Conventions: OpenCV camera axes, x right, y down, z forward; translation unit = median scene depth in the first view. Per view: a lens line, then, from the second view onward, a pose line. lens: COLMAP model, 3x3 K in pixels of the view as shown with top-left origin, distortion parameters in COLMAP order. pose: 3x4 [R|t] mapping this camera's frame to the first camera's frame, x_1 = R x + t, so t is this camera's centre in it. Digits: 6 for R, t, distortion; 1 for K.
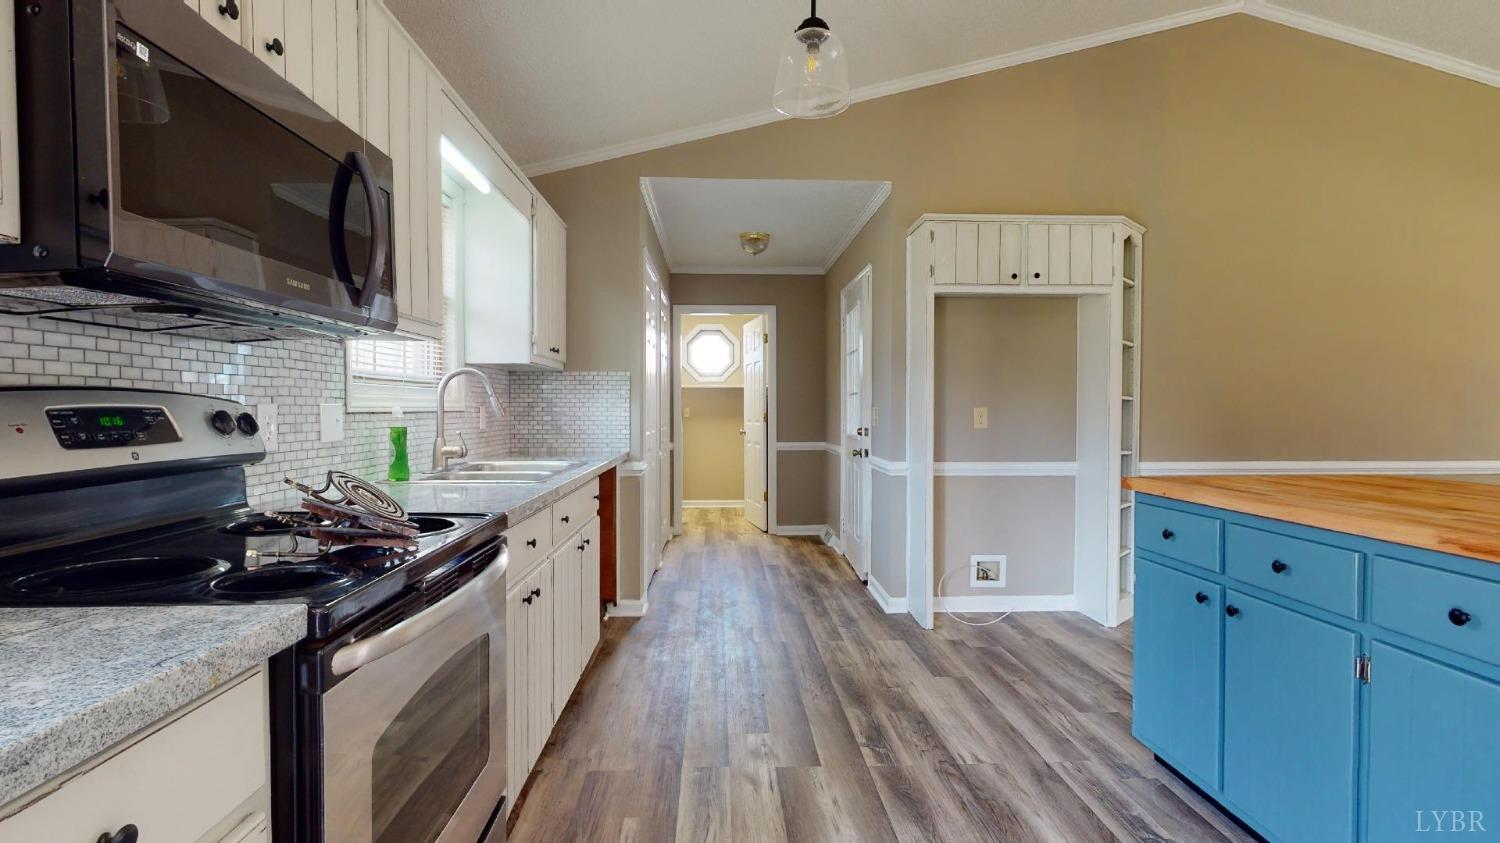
lens RADIAL K [[739.2, 0, 750.0], [0, 739.2, 421.5], [0, 0, 1]] dist [0.000189, 0.000114]
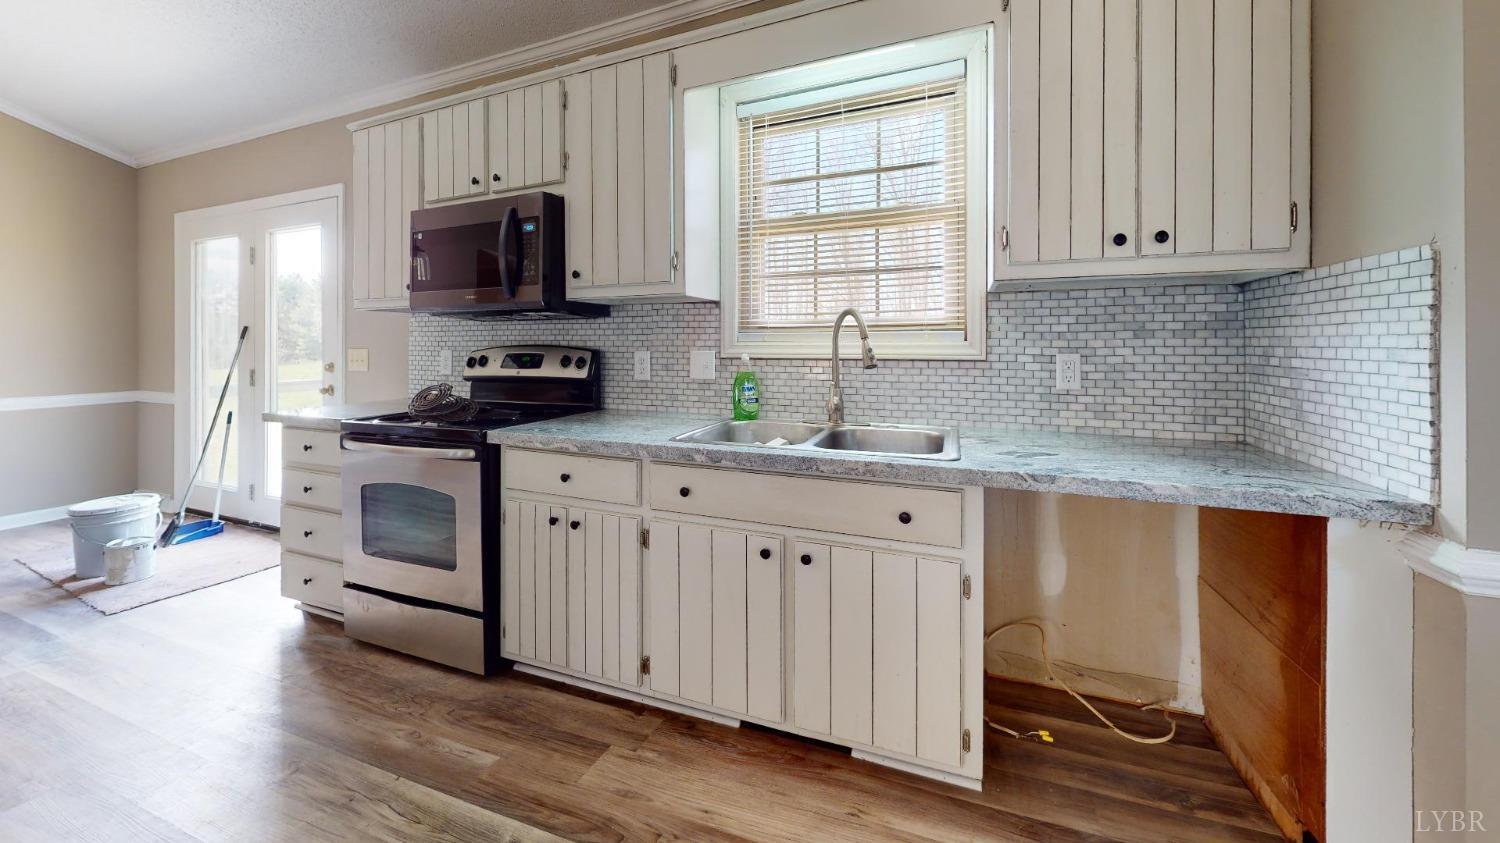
lens RADIAL K [[526.0, 0, 773.1], [0, 526.0, 425.2], [0, 0, 1]] dist [0.000605, 0.000104]
pose [[-0.386658, 0.135047, -0.912282, 0.291389], [-0.013381, 0.988295, 0.151970, -0.040154], [0.922126, 0.070967, -0.380325, 1.597879]]
